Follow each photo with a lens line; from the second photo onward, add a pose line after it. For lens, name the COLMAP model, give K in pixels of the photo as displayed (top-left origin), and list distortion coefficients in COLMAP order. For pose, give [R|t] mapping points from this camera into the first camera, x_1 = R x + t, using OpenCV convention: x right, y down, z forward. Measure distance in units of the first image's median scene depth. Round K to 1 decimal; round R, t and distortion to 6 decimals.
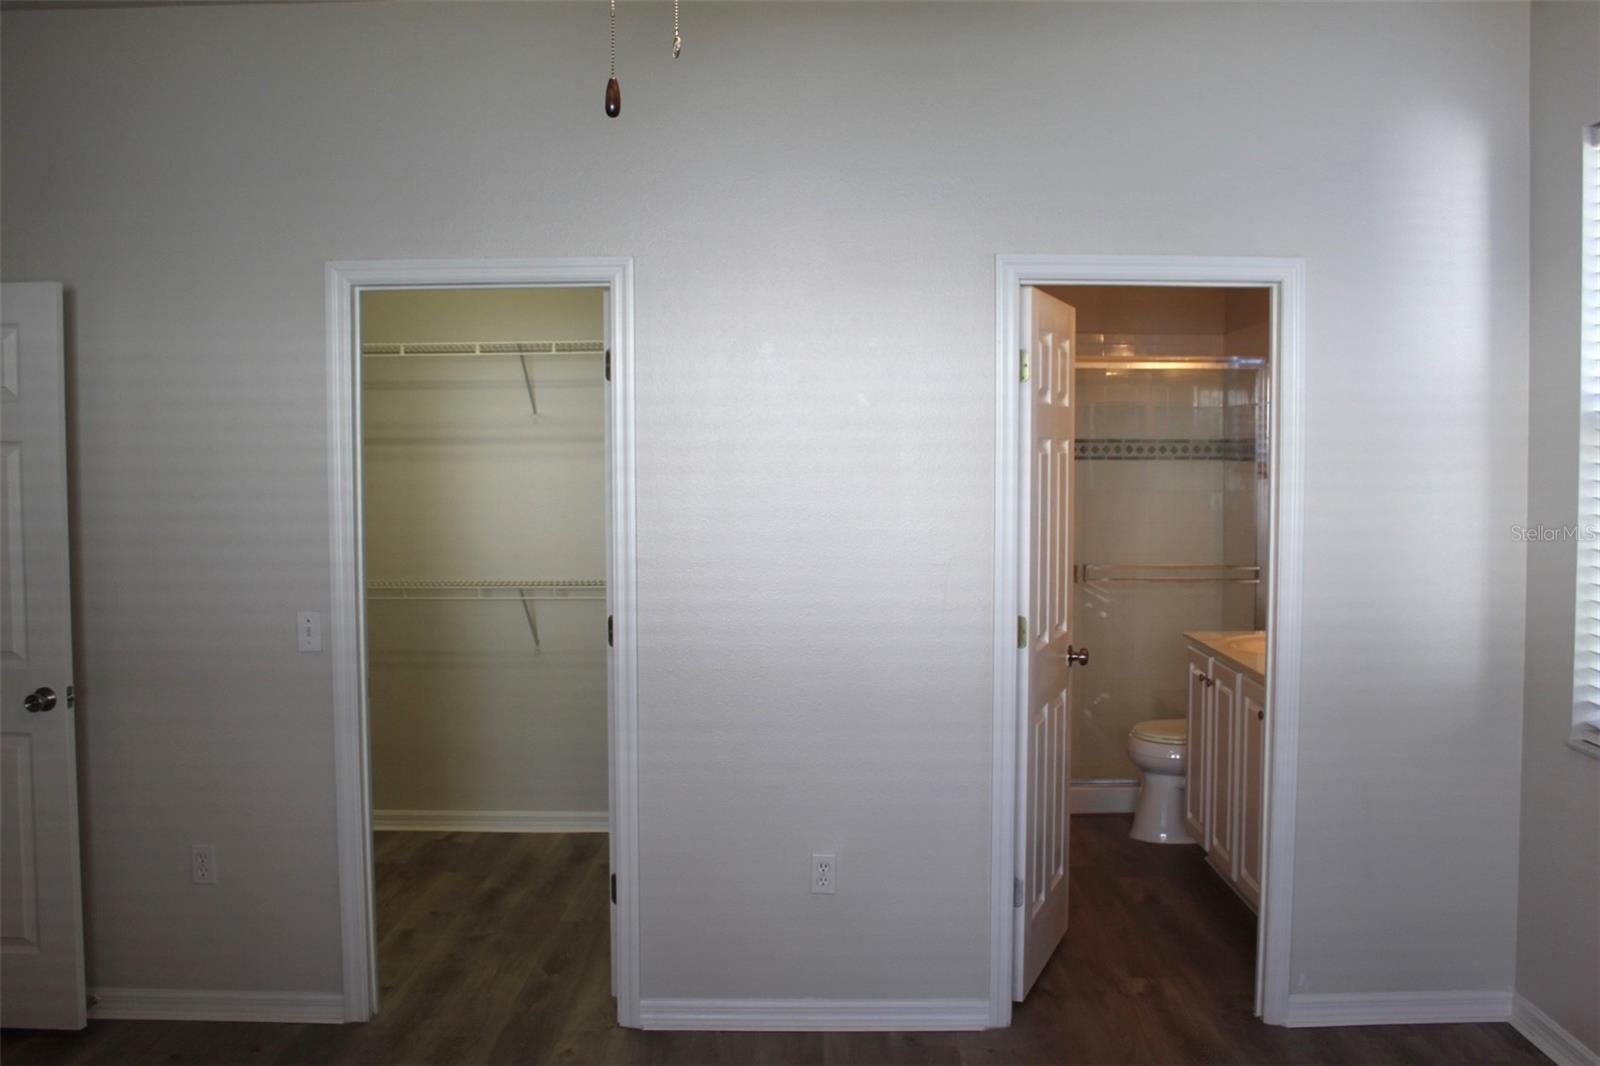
lens RADIAL K [[1521.6, 0, 799.2], [0, 1521.6, 528.9], [0, 0, 1]] dist [-0.088783, 0.000000]
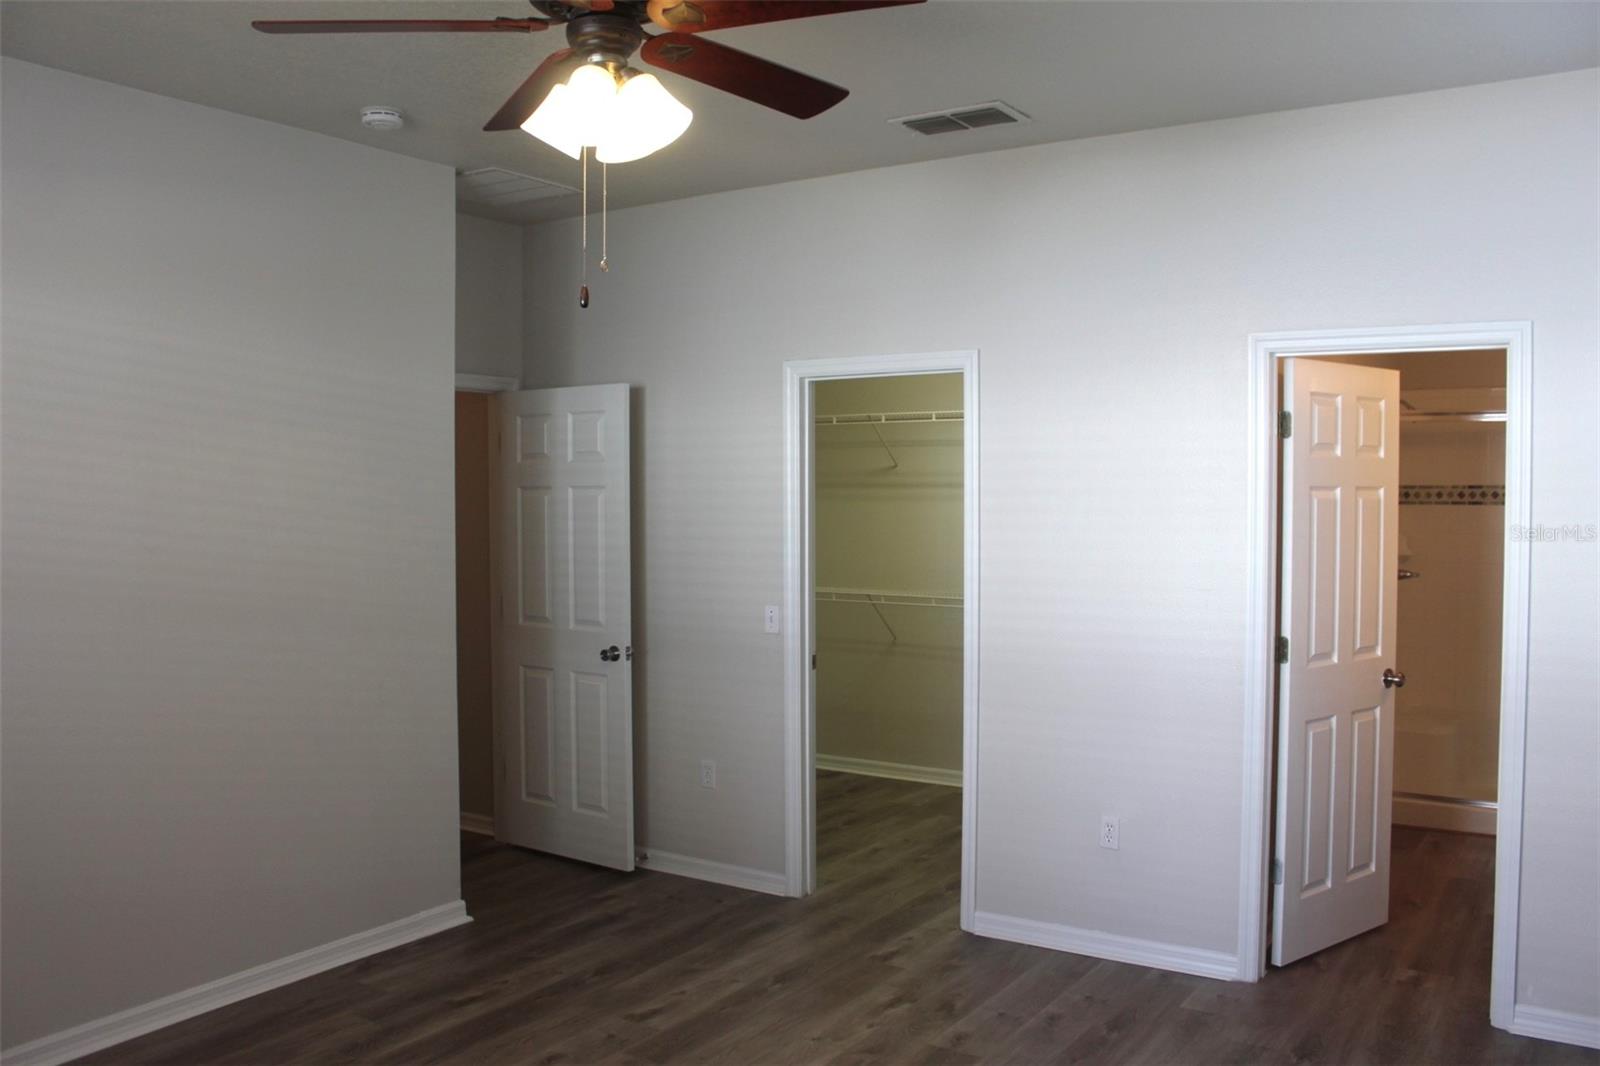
lens RADIAL K [[1362.8, 0, 794.5], [0, 1362.8, 534.7], [0, 0, 1]] dist [-0.148114, 0.128590]
pose [[0.838828, 0.019025, -0.544064, 0.396511], [-0.029465, 0.999511, -0.010477, 0.000716], [0.543598, 0.024819, 0.838979, -0.078953]]
